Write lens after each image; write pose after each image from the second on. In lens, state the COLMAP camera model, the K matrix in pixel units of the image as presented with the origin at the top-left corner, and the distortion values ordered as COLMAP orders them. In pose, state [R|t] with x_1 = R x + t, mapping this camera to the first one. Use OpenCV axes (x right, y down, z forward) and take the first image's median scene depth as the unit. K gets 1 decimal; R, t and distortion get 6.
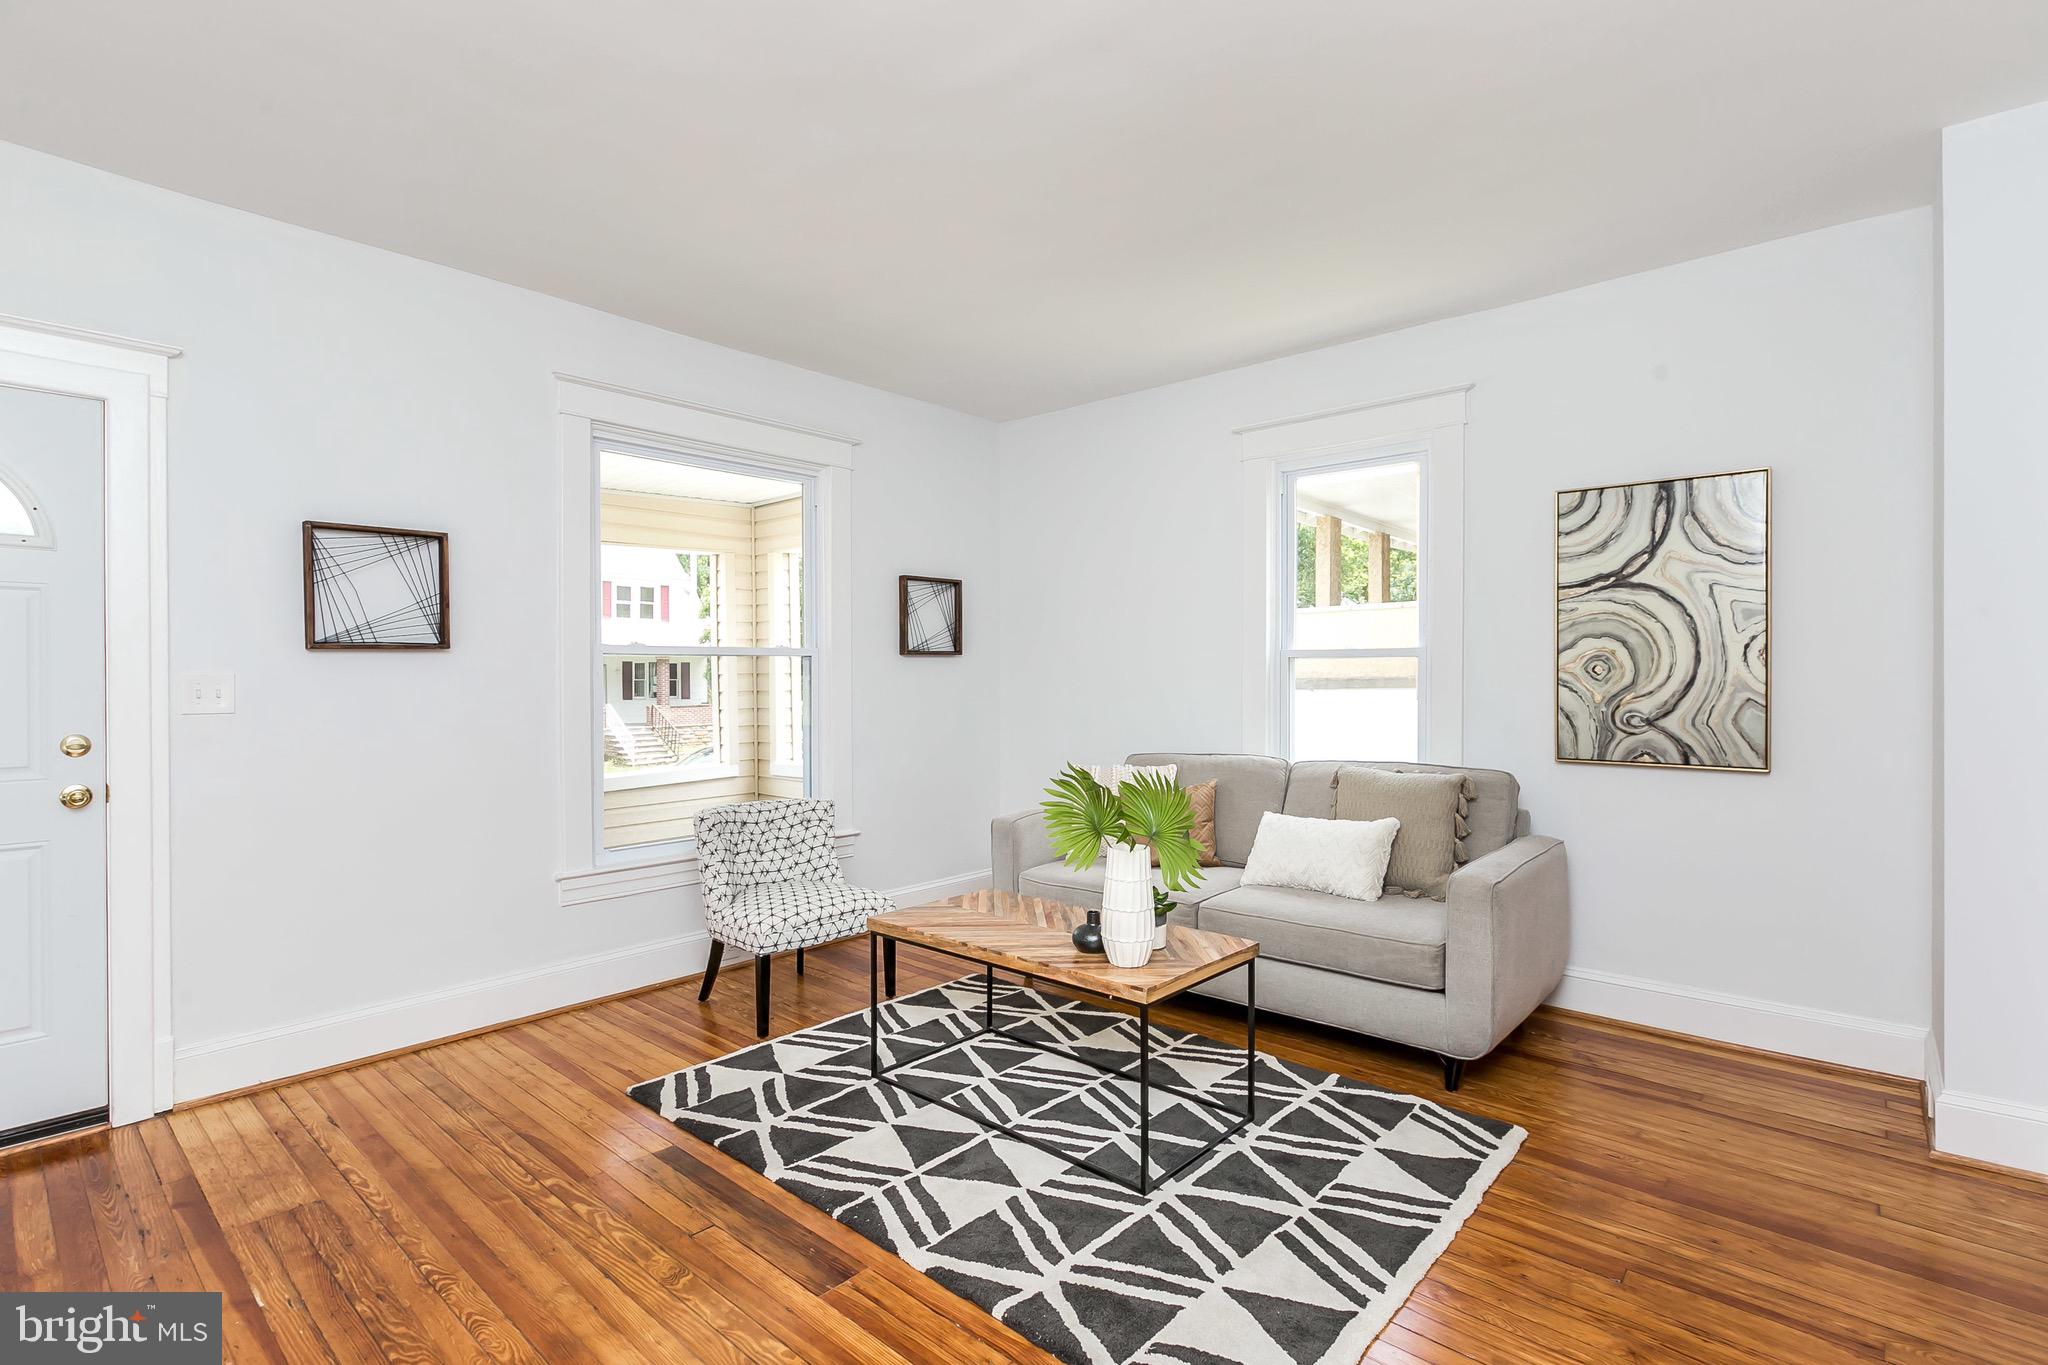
lens RADIAL K [[931.8, 0, 1043.7], [0, 931.8, 691.1], [0, 0, 1]] dist [0.005589, -0.000741]
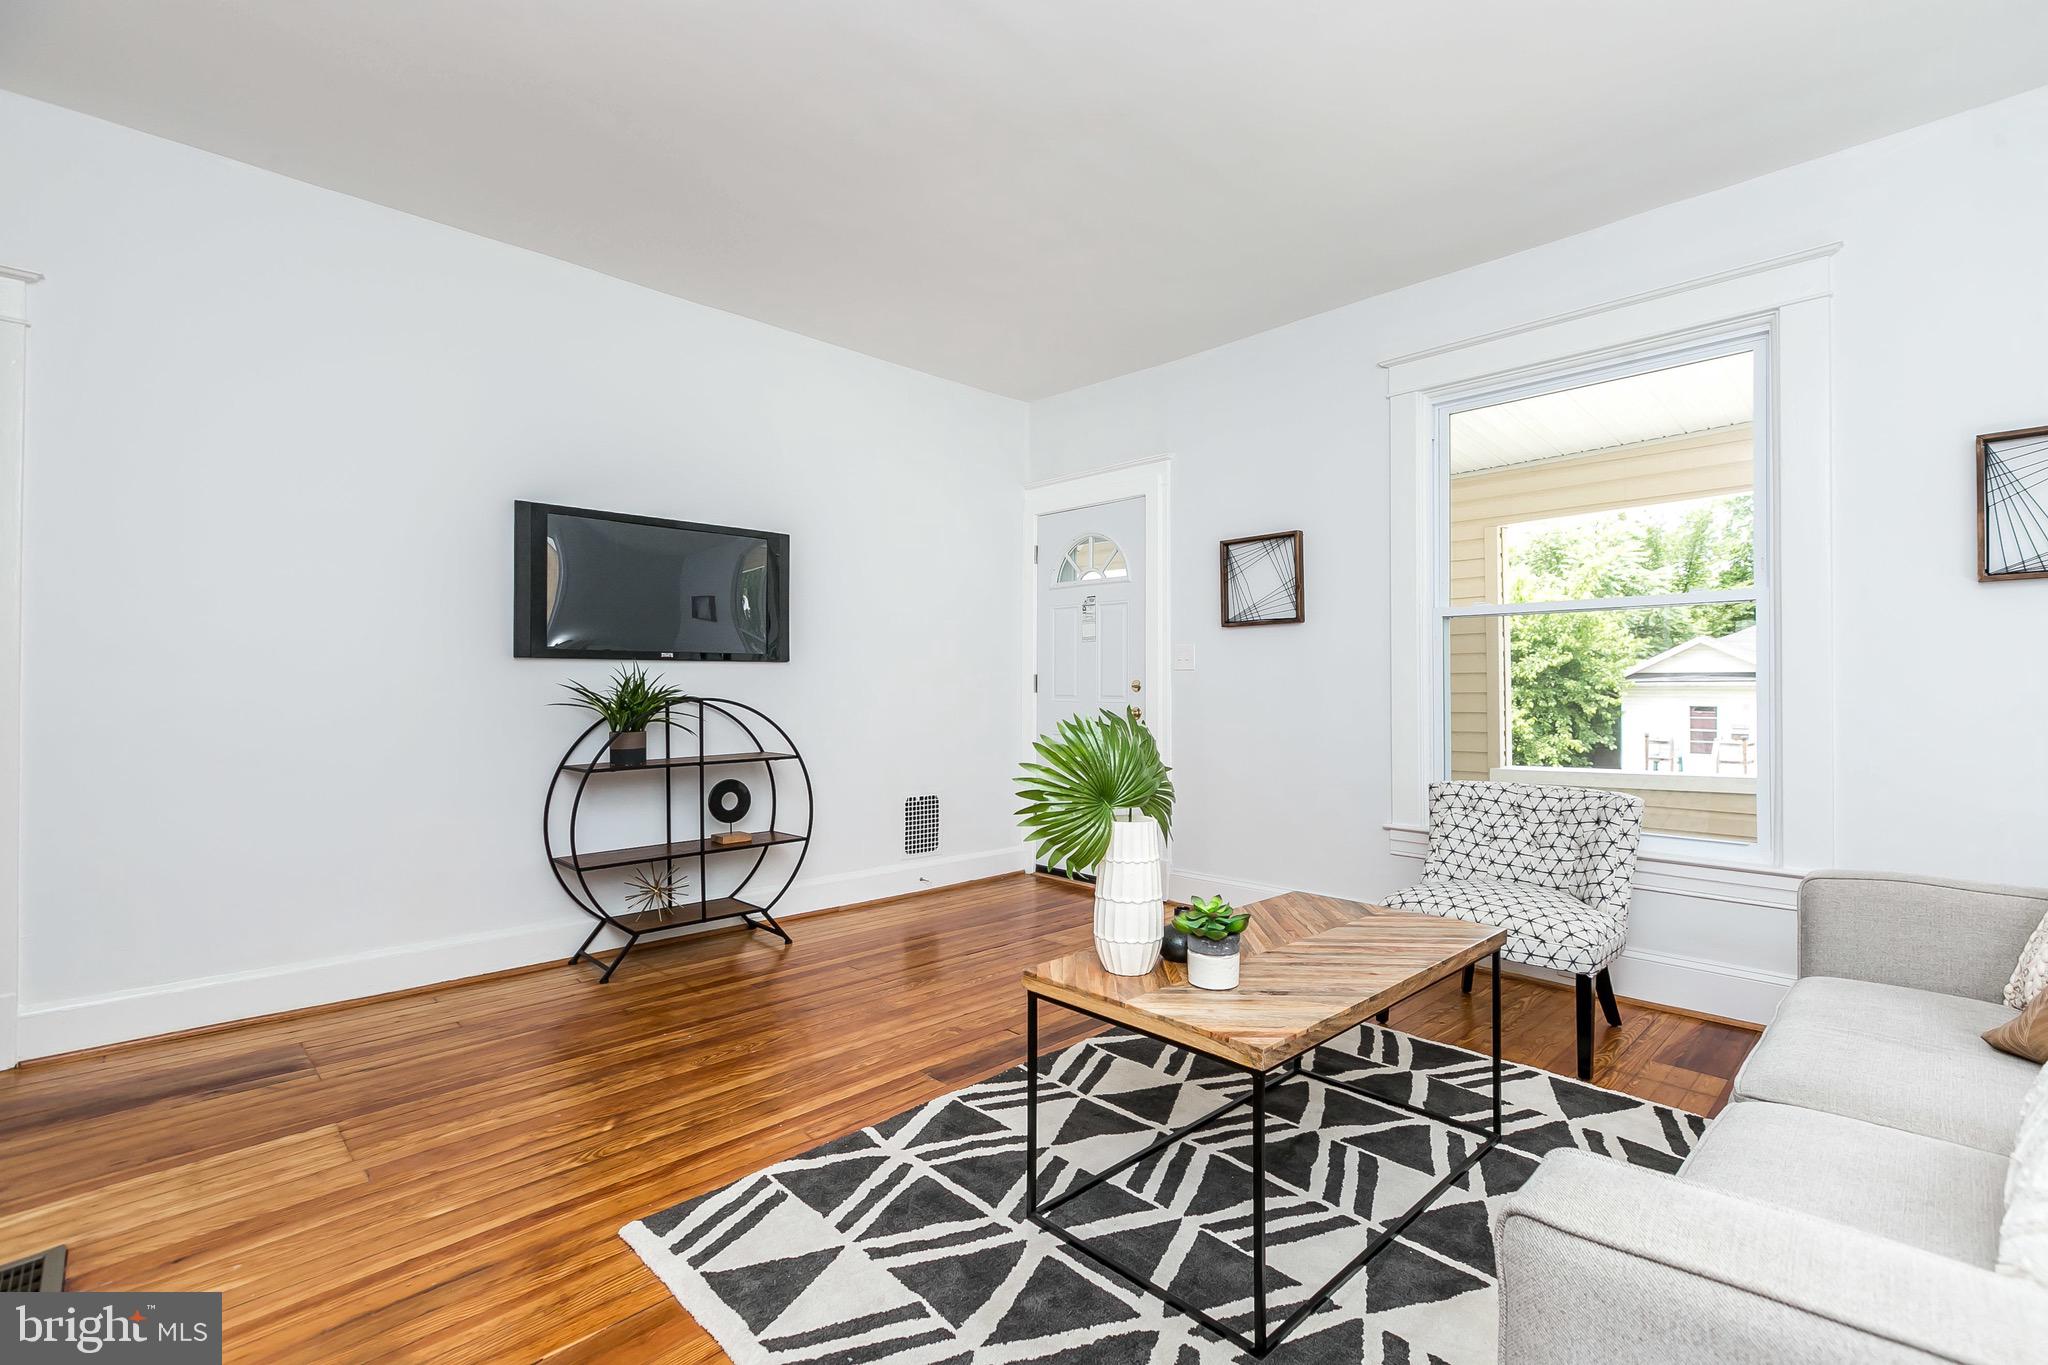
lens RADIAL K [[931.8, 0, 1035.3], [0, 931.8, 673.5], [0, 0, 1]] dist [0.005589, -0.000741]
pose [[-0.059352, -0.003720, -0.998230, 0.736445], [-0.015005, 0.999883, -0.002834, 0.039991], [0.998124, 0.014810, -0.059401, 0.813406]]
